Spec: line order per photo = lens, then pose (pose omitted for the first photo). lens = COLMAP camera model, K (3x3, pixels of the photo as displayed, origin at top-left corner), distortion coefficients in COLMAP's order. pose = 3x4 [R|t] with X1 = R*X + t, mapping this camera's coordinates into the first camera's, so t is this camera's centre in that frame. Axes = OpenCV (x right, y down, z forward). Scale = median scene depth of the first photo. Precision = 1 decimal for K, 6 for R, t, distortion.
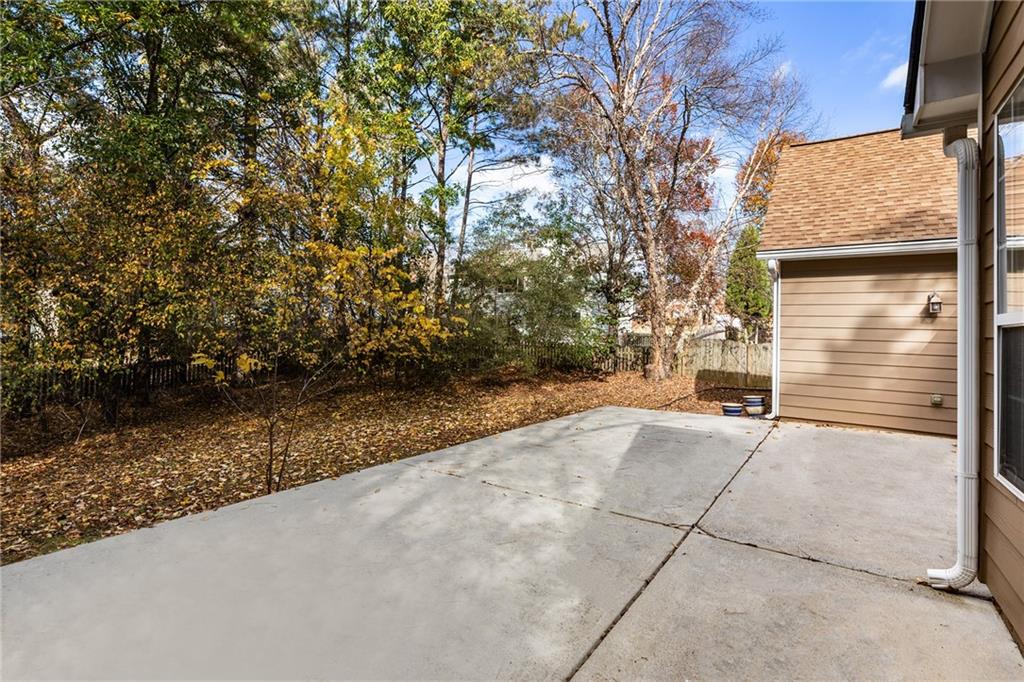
lens RADIAL K [[495.1, 0, 510.9], [0, 495.1, 319.5], [0, 0, 1]] dist [0.035362, -0.000150]
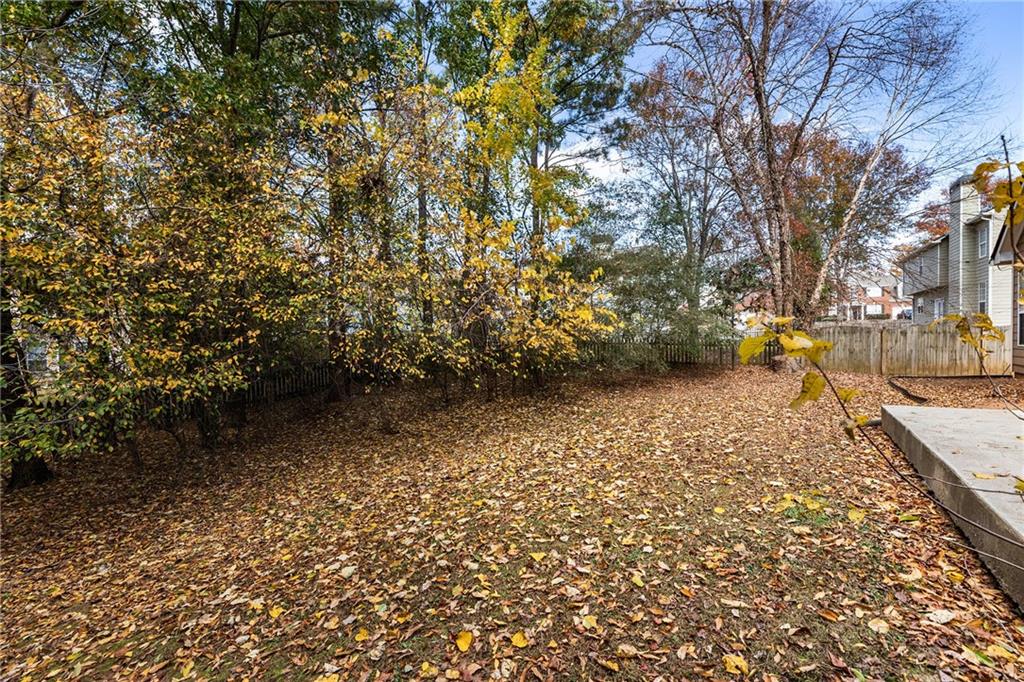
lens RADIAL K [[419.2, 0, 504.3], [0, 419.2, 335.7], [0, 0, 1]] dist [-0.000420, -0.000020]
pose [[0.999471, -0.028205, 0.016168, -0.388471], [0.027775, 0.999270, 0.026224, 0.021291], [-0.016896, -0.025761, 0.999525, 0.385229]]
